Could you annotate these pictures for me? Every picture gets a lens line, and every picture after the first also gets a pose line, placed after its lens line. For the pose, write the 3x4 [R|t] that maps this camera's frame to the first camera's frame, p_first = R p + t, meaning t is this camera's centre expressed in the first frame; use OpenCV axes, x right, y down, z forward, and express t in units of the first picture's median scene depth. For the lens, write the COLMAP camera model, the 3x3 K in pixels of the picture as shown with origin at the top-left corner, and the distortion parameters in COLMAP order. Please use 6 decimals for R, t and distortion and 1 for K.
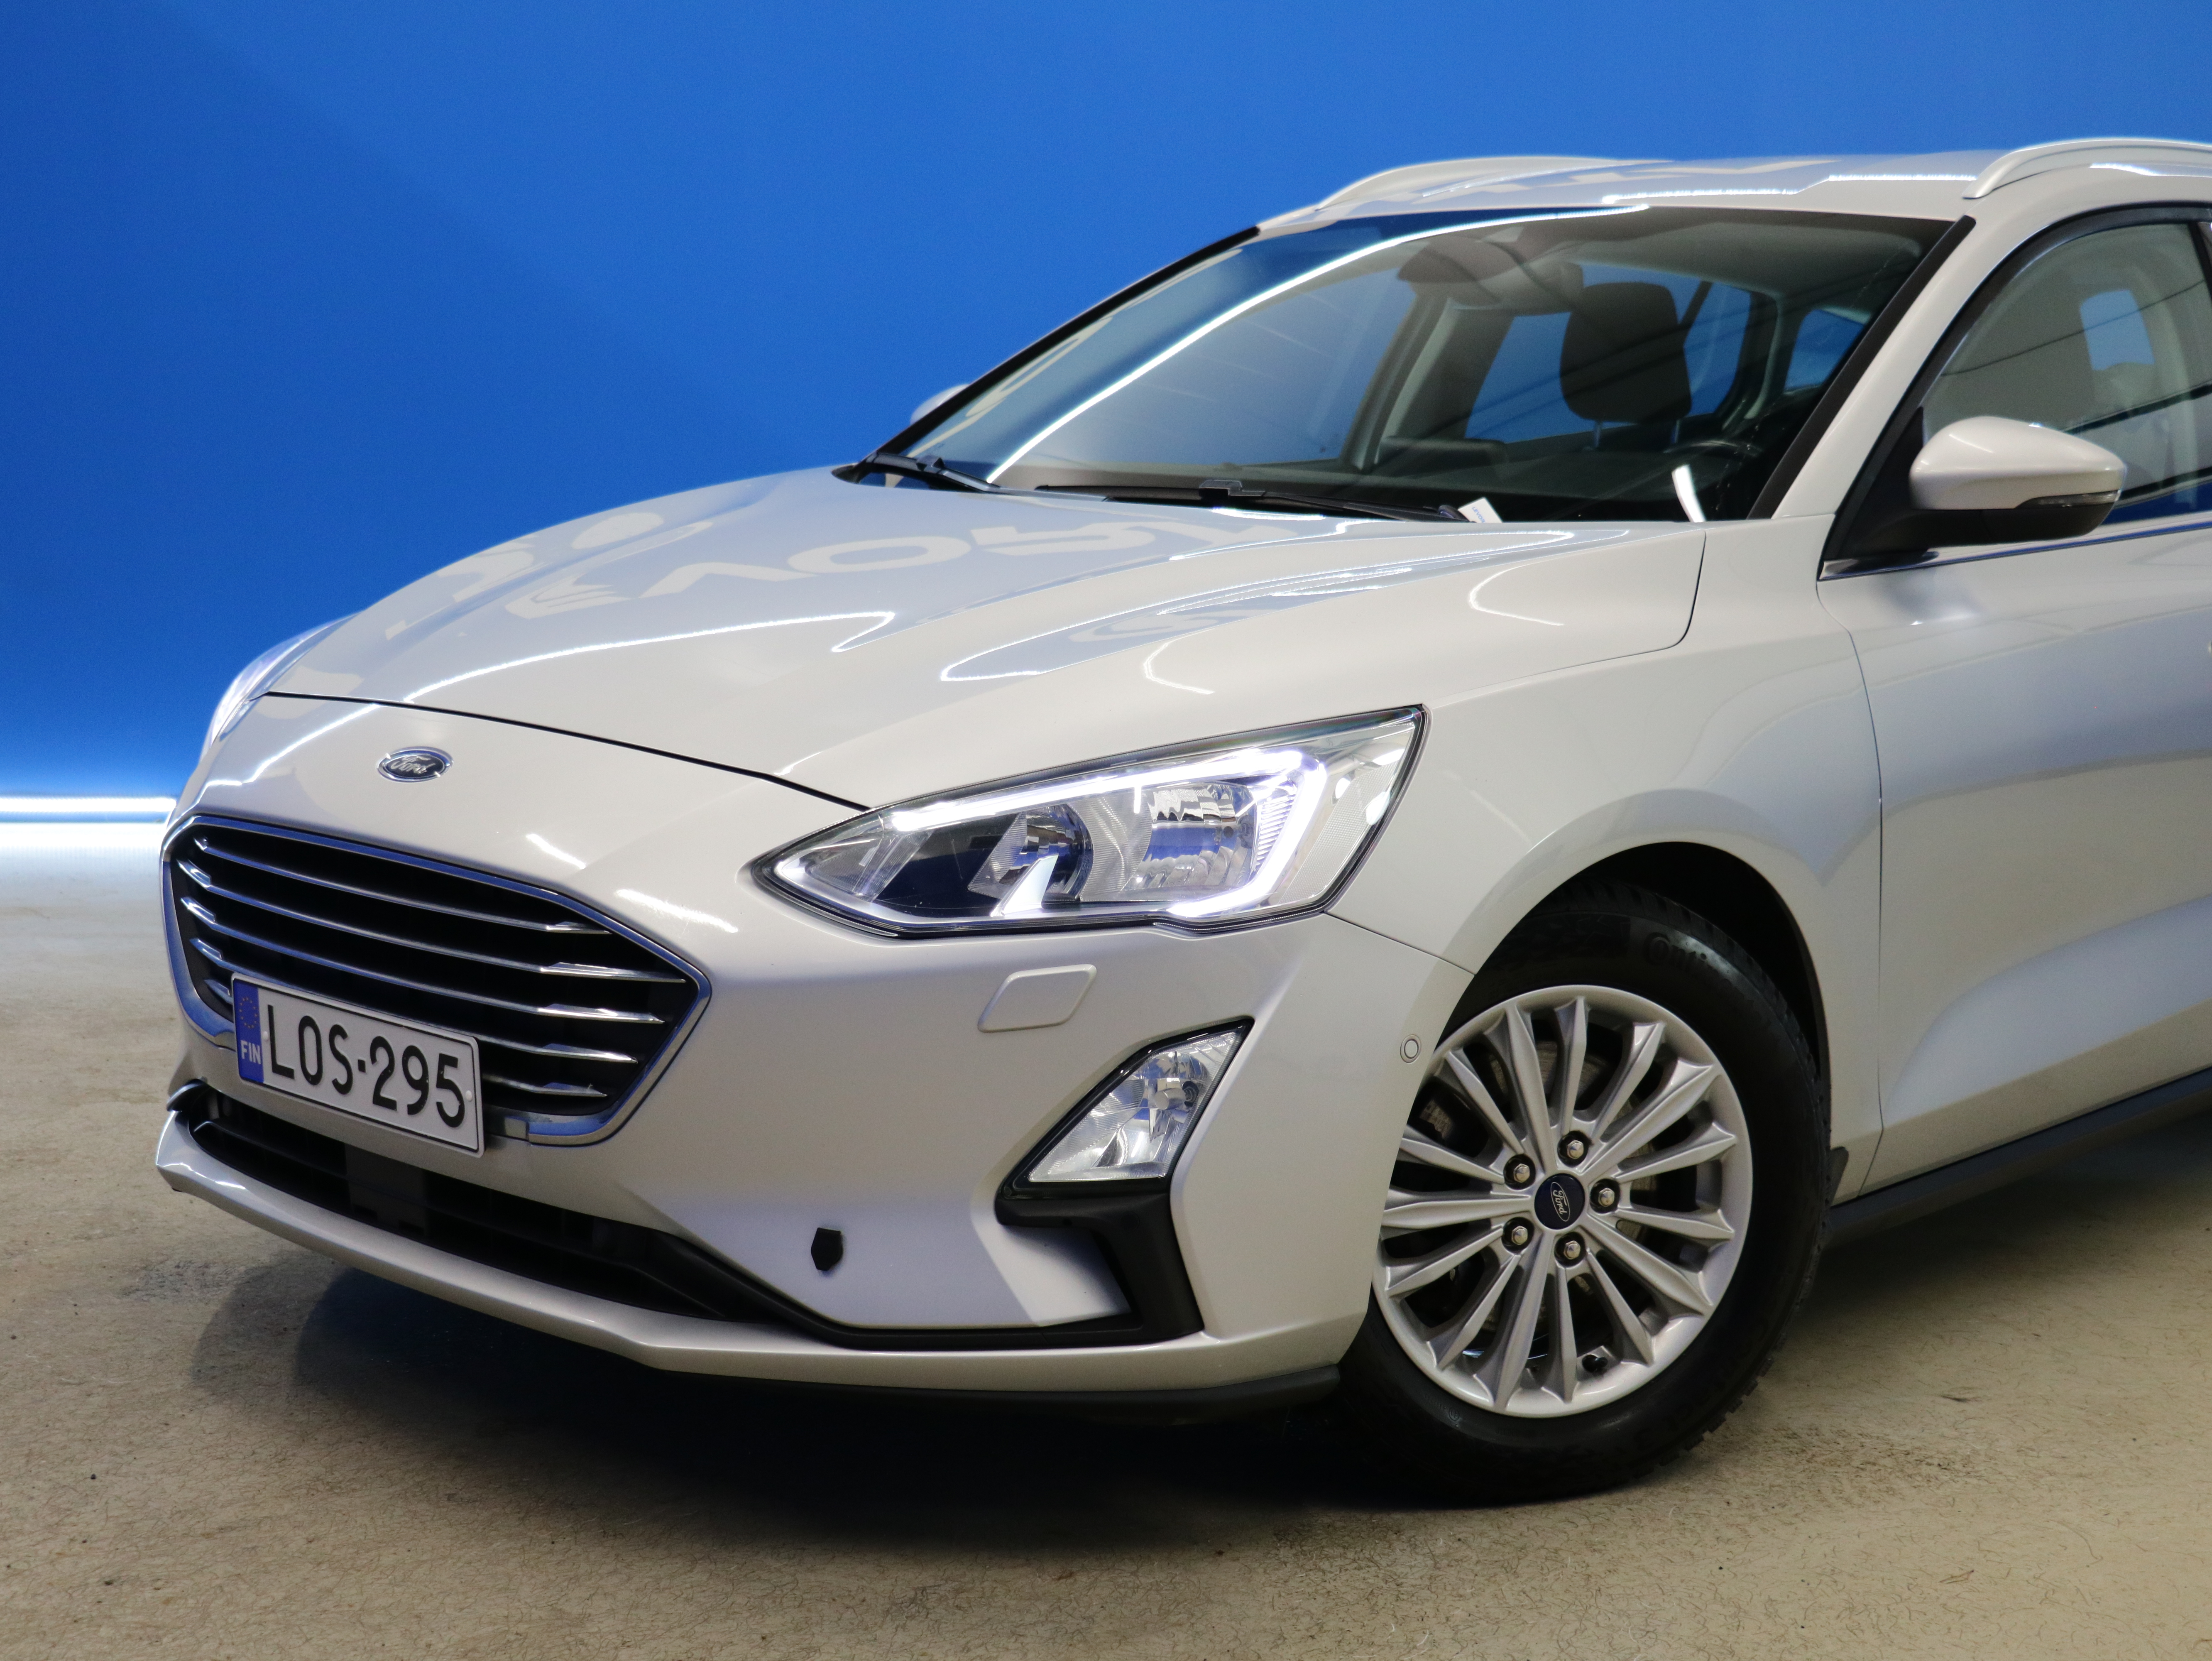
lens RADIAL K [[3270.8, 0, 1106.0], [0, 3270.8, 830.5], [0, 0, 1]] dist [0.012111, 0.012396]
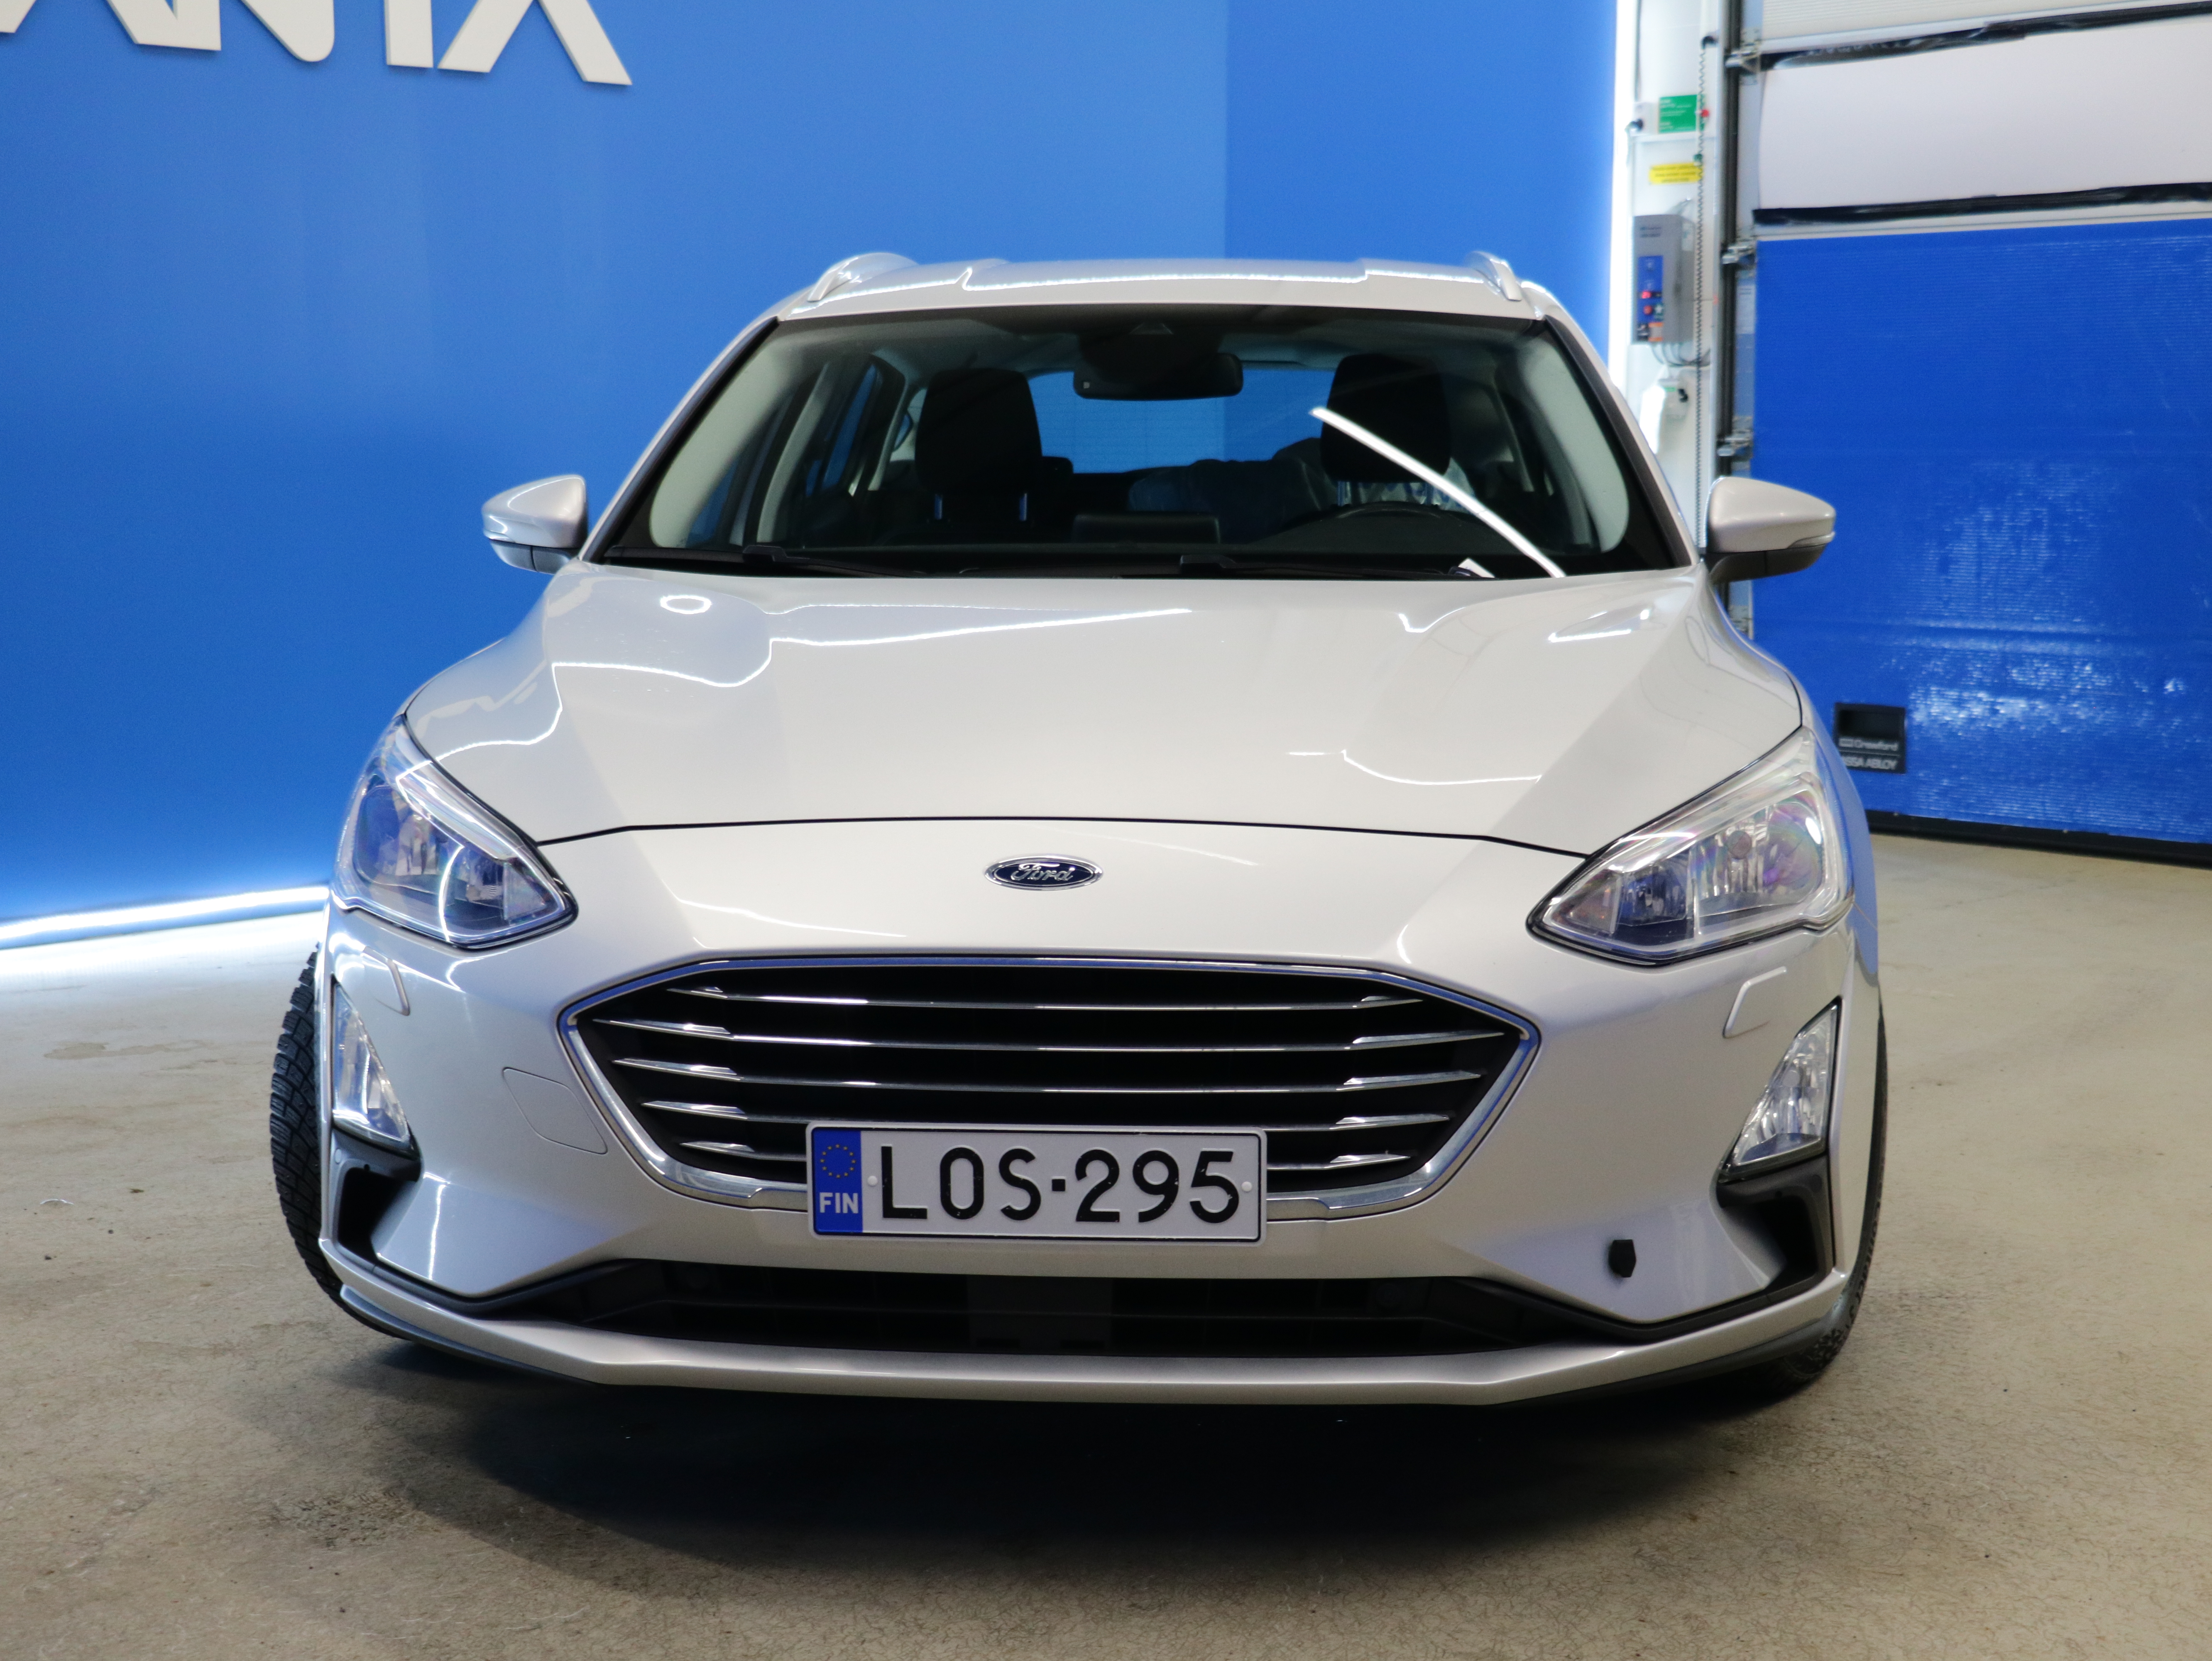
lens RADIAL K [[3173.4, 0, 1106.0], [0, 3173.4, 830.5], [0, 0, 1]] dist [-0.005443, -0.002563]
pose [[0.760366, -0.097648, 0.642113, -0.801203], [0.108918, 0.993804, 0.022153, -0.051180], [-0.640298, 0.053094, 0.766290, 0.263087]]
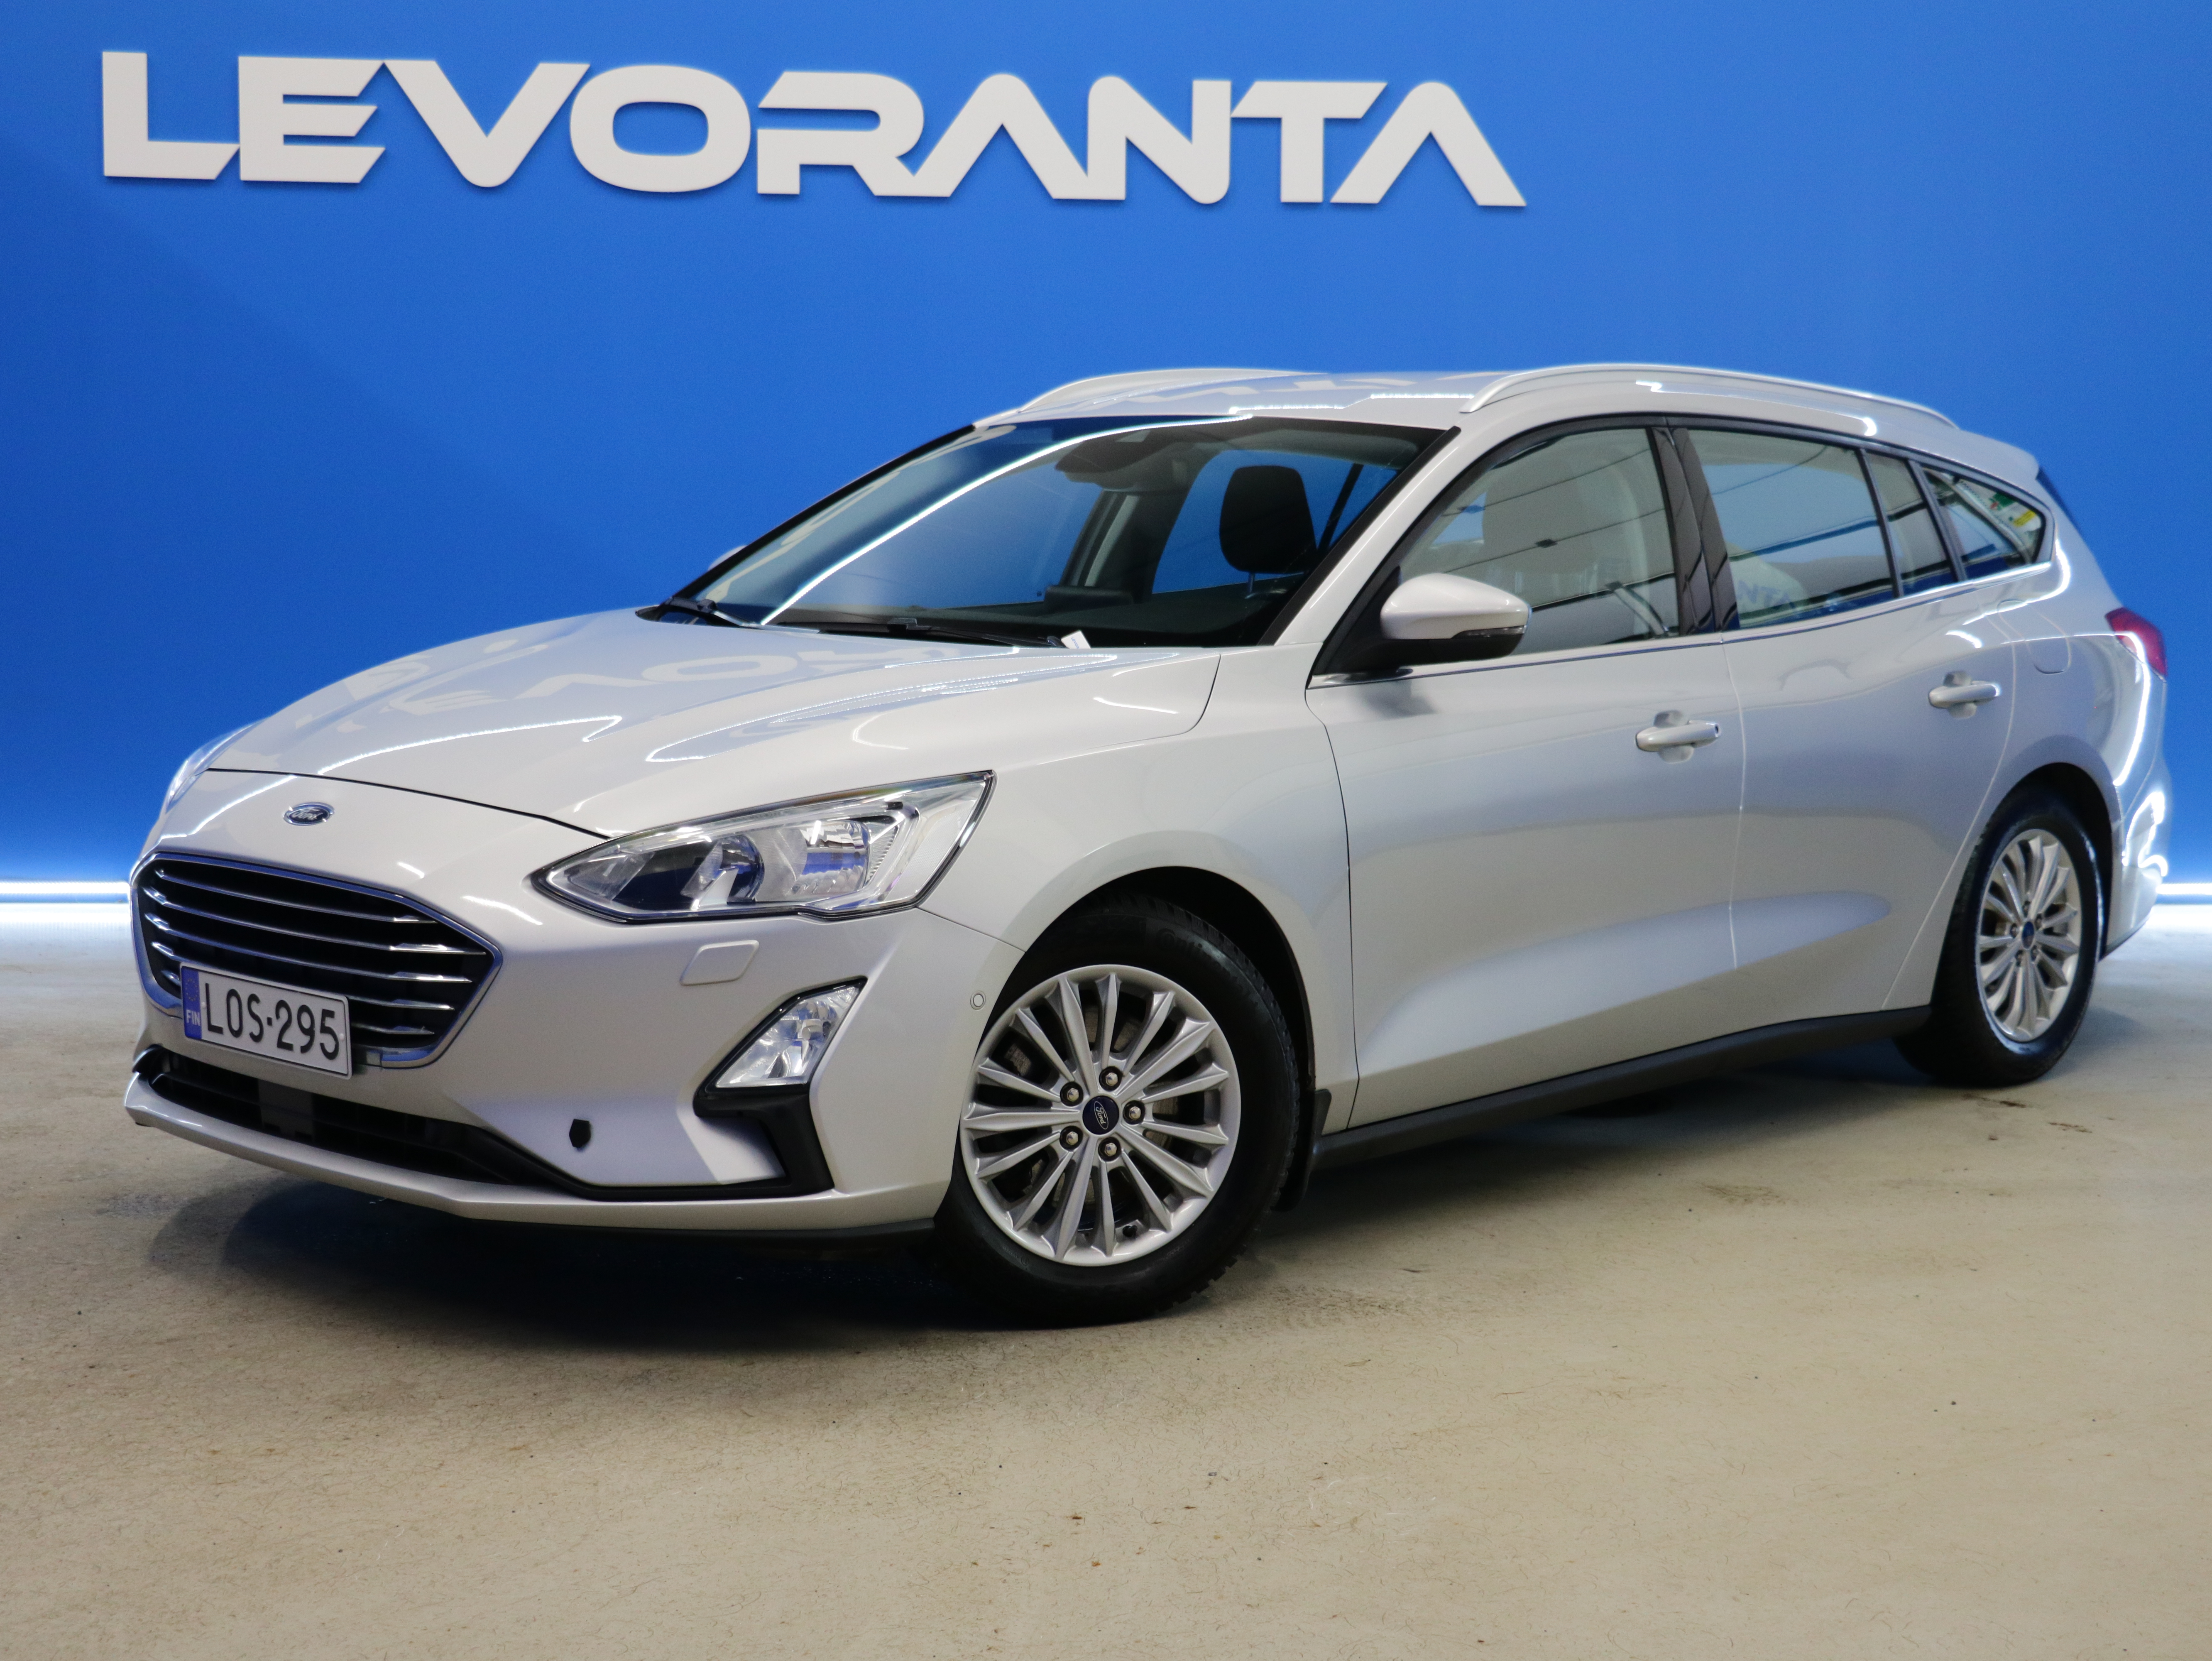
lens RADIAL K [[3270.8, 0, 1106.0], [0, 3270.8, 830.5], [0, 0, 1]] dist [0.012111, 0.012396]
pose [[0.999903, -0.000859, 0.013926, 0.121065], [0.001433, 0.999149, -0.041213, 0.047253], [-0.013879, 0.041228, 0.999053, -0.450063]]
